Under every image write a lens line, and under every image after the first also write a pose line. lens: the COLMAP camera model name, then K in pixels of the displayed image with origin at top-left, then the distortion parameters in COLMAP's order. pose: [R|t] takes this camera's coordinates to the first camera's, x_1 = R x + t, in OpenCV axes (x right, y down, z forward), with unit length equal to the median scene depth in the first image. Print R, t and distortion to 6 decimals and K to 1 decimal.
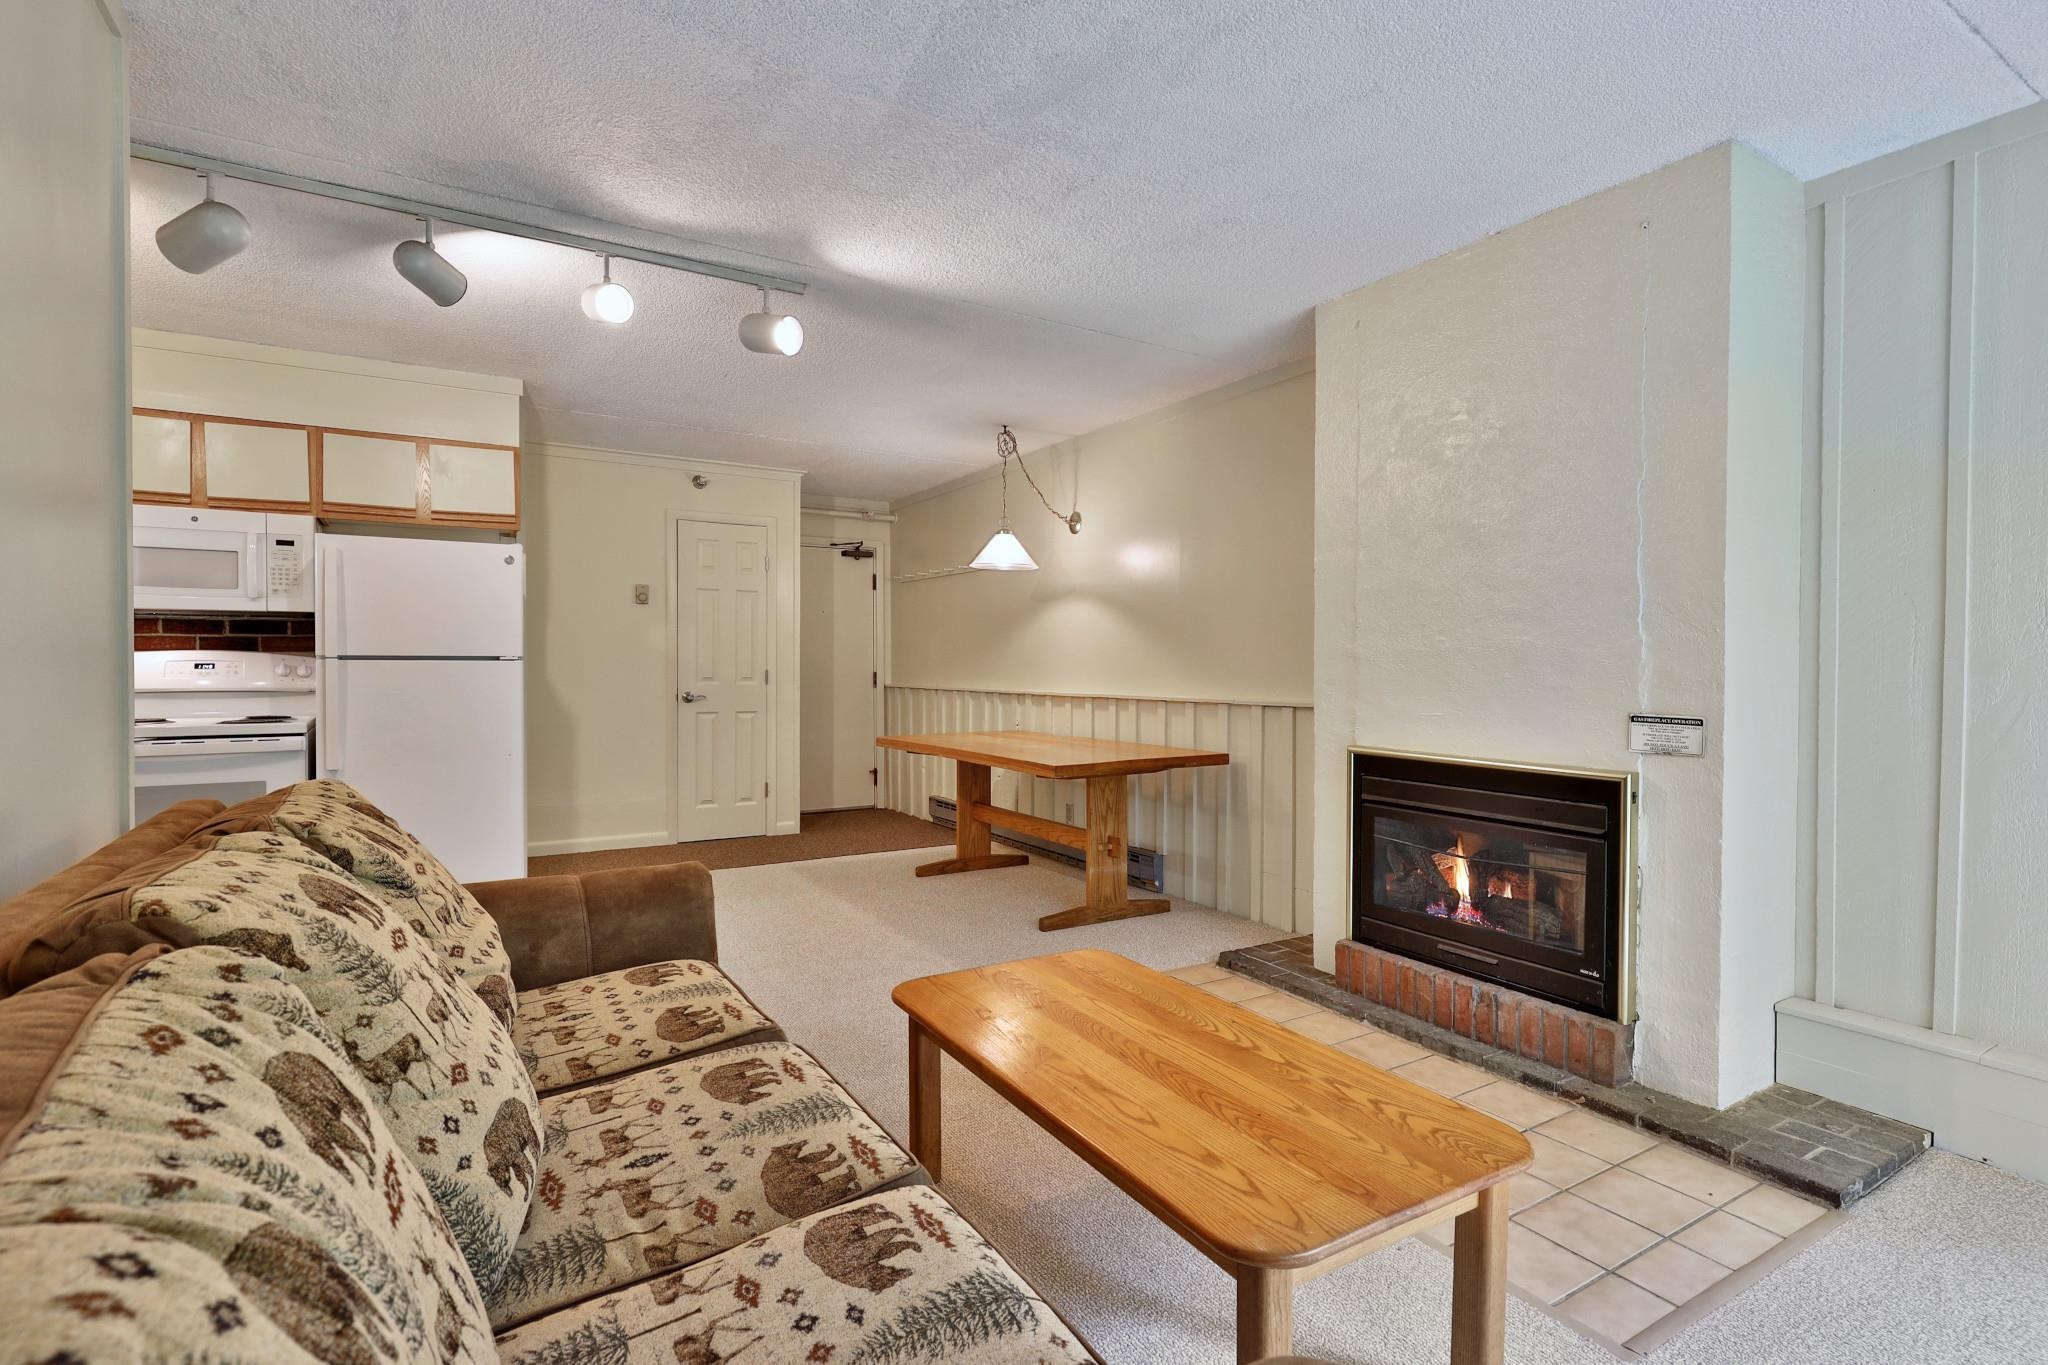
lens RADIAL K [[986.2, 0, 1033.5], [0, 986.2, 678.6], [0, 0, 1]] dist [0.001752, -0.000578]
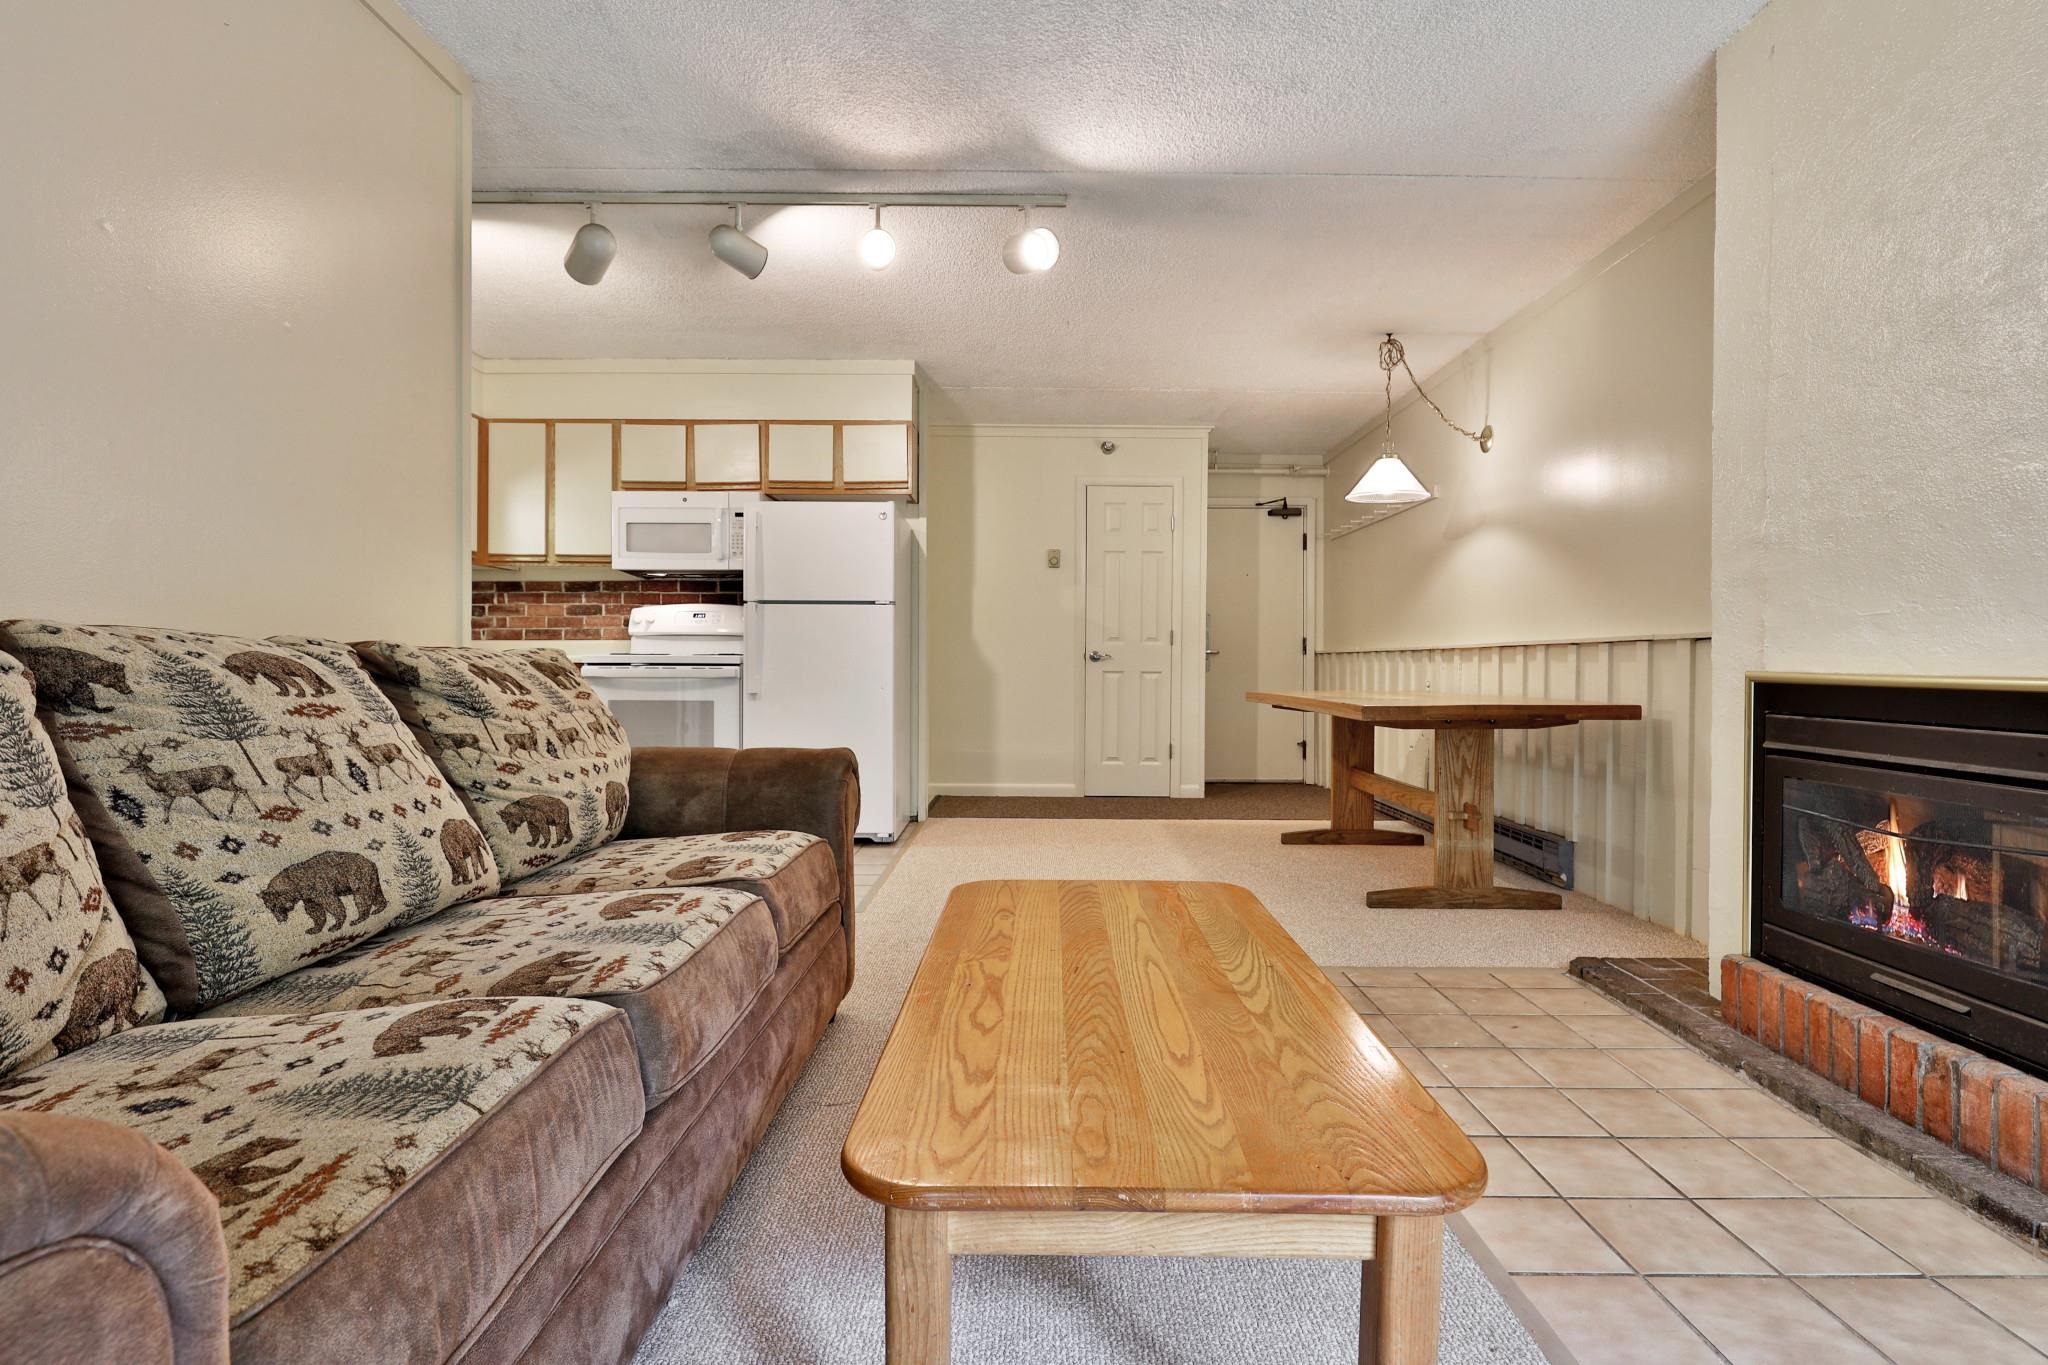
lens RADIAL K [[986.2, 0, 1035.1], [0, 986.2, 673.4], [0, 0, 1]] dist [0.001752, -0.000578]
pose [[0.851424, 0.006646, -0.524436, 0.272280], [-0.010443, 0.999936, -0.004283, 0.081853], [0.524374, 0.009123, 0.851439, 0.168763]]
